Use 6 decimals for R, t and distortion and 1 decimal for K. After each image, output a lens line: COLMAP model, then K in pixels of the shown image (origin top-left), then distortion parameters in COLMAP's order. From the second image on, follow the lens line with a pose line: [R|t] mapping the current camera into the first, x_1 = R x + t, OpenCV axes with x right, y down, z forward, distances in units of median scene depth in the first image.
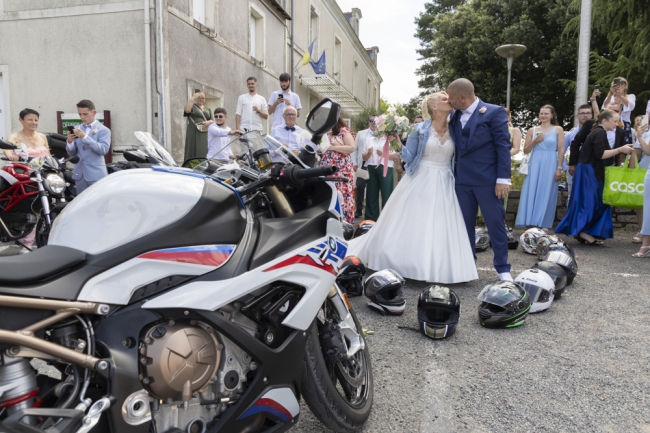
lens RADIAL K [[450.6, 0, 324.5], [0, 450.6, 218.4], [0, 0, 1]] dist [-0.000535, -0.000761]
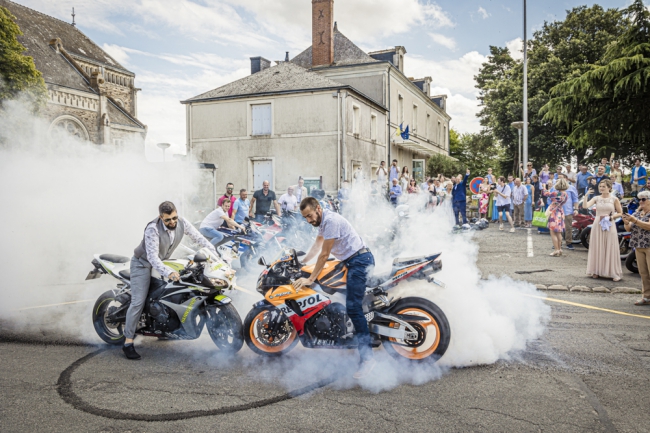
lens RADIAL K [[503.1, 0, 324.7], [0, 503.1, 214.7], [0, 0, 1]] dist [0.001052, 0.000845]
pose [[0.989843, -0.014442, -0.141426, -0.036572], [0.006708, 0.998463, -0.055010, 0.045270], [0.142003, 0.053503, 0.988419, -0.658070]]
